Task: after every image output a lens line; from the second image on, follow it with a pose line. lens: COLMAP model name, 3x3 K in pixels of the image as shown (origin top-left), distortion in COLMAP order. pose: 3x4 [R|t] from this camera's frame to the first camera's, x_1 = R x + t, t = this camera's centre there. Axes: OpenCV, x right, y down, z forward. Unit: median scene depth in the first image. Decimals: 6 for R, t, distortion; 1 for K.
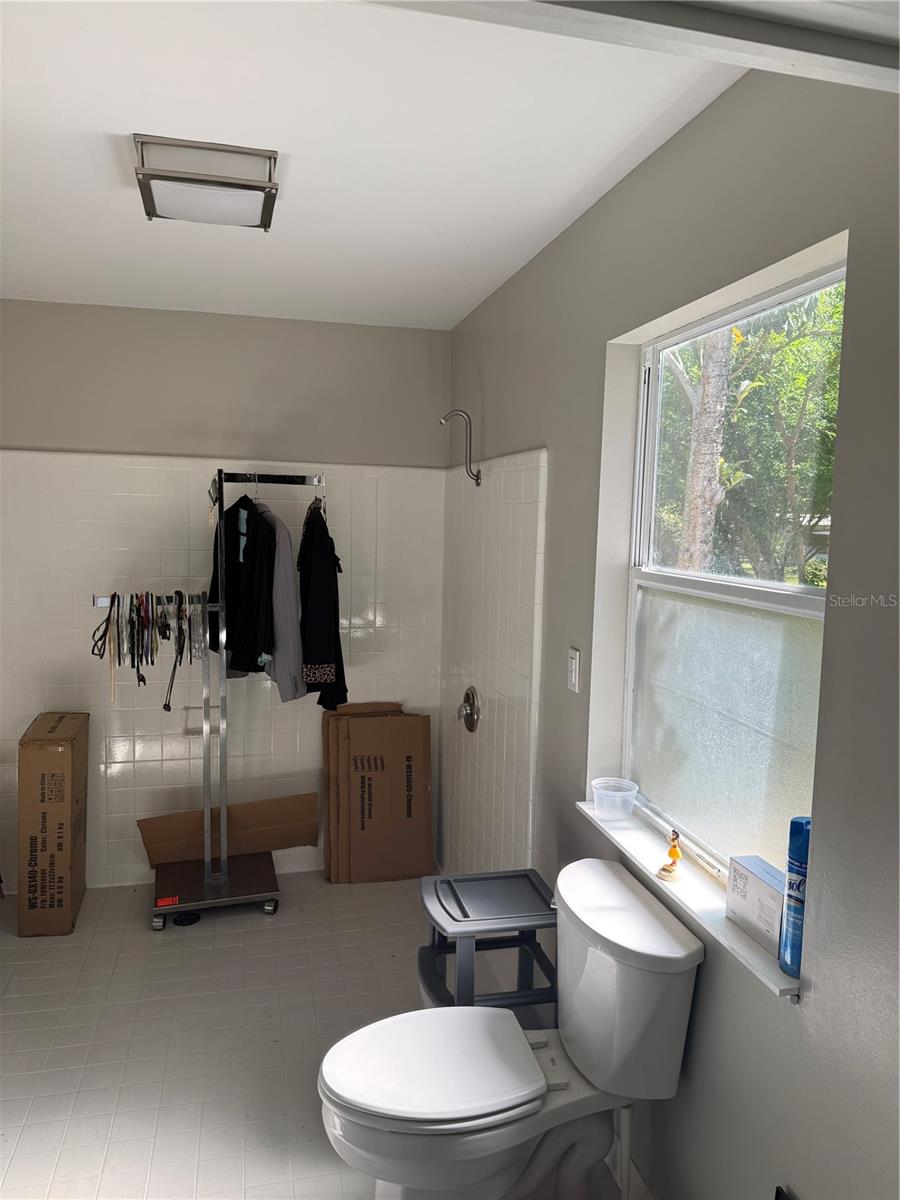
lens RADIAL K [[866.2, 0, 447.6], [0, 866.2, 605.2], [0, 0, 1]] dist [0.045309, -0.061693]
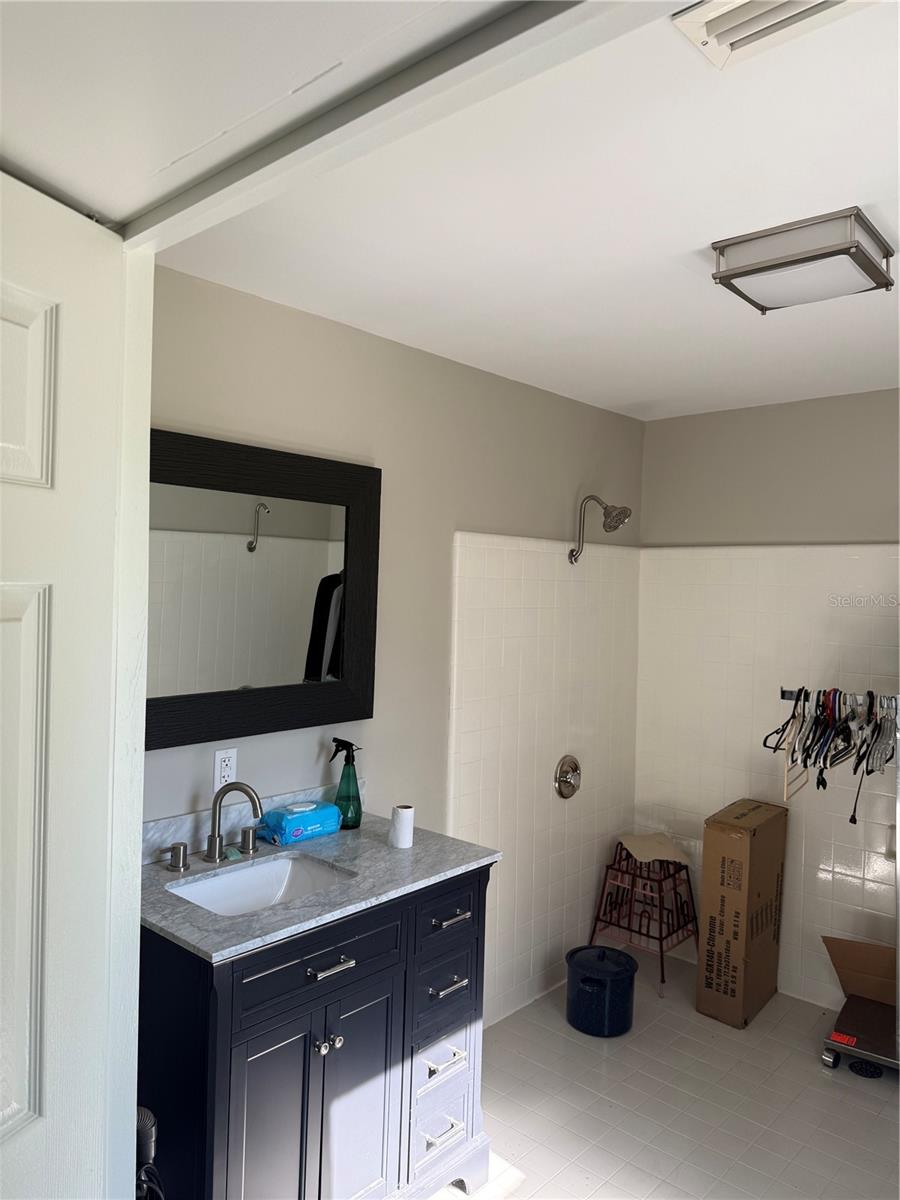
lens RADIAL K [[866.2, 0, 447.6], [0, 866.2, 605.2], [0, 0, 1]] dist [0.045309, -0.061693]
pose [[0.562179, 0.013519, -0.826905, 0.193592], [-0.098191, 0.993885, -0.050508, -0.017365], [0.821165, 0.109589, 0.560069, 0.124600]]
